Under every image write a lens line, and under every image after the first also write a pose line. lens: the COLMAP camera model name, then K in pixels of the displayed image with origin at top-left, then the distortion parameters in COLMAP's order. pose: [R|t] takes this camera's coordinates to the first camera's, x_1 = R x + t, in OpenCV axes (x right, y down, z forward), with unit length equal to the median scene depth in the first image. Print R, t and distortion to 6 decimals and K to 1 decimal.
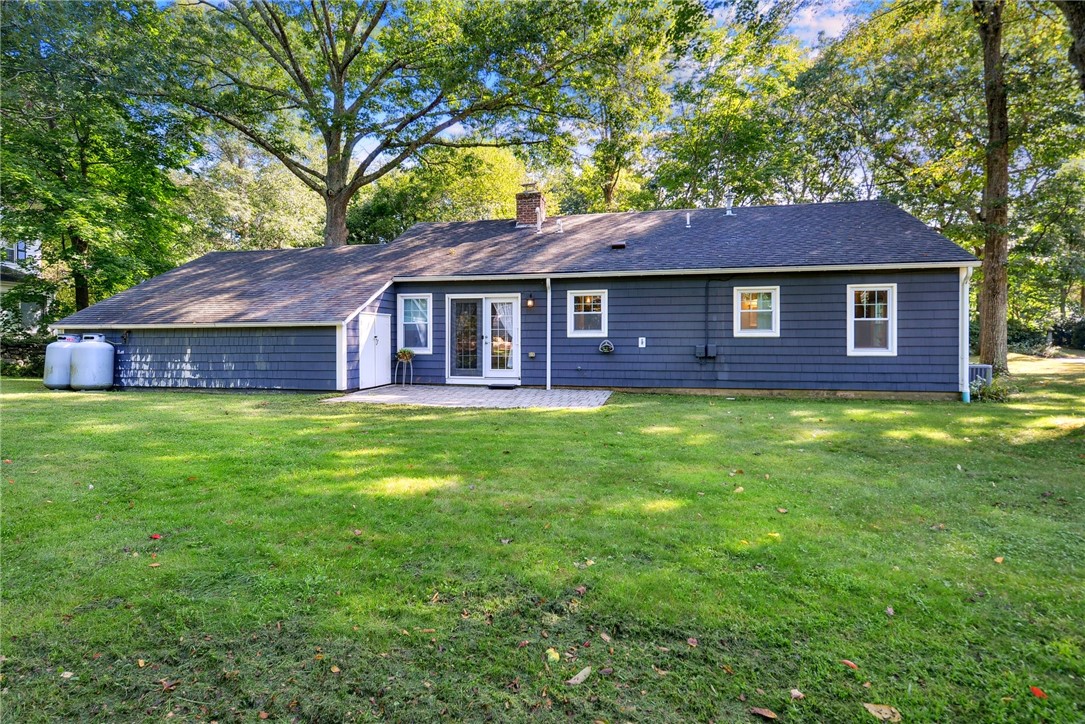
lens RADIAL K [[555.1, 0, 542.5], [0, 555.1, 362.0], [0, 0, 1]] dist [-0.000319, -0.000093]
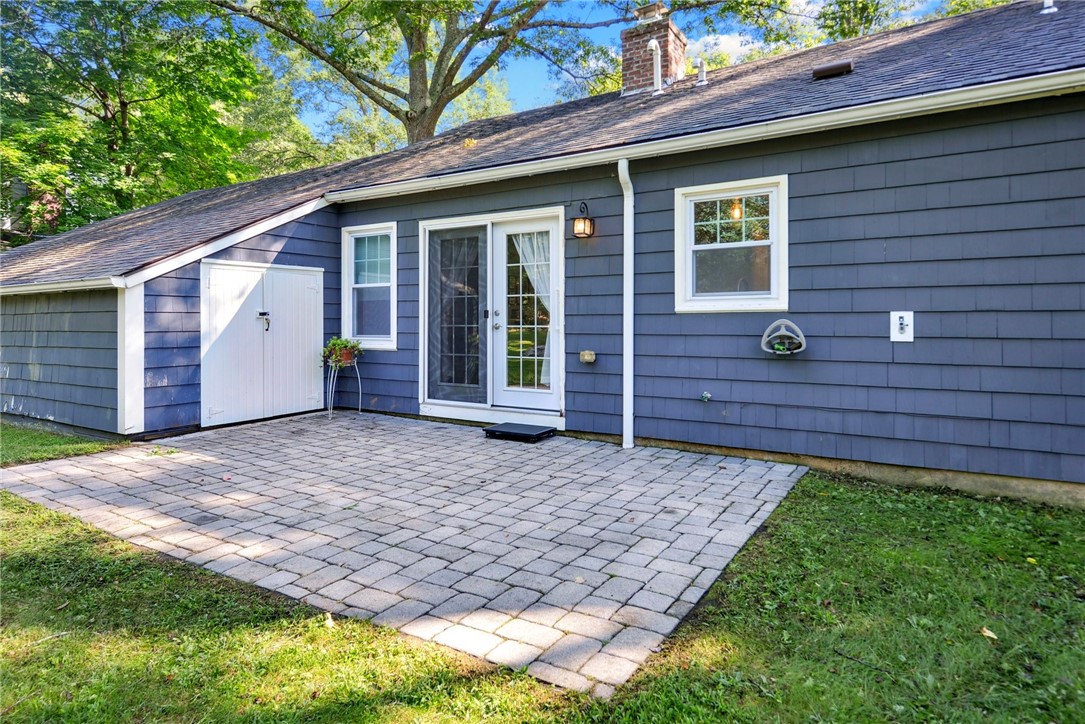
lens RADIAL K [[627.3, 0, 543.7], [0, 627.3, 328.1], [0, 0, 1]] dist [0.018880, -0.000267]
pose [[0.939131, 0.002585, -0.343550, 0.105327], [-0.011797, 0.999625, -0.024727, -0.021764], [0.343357, 0.027274, 0.938809, 0.557894]]
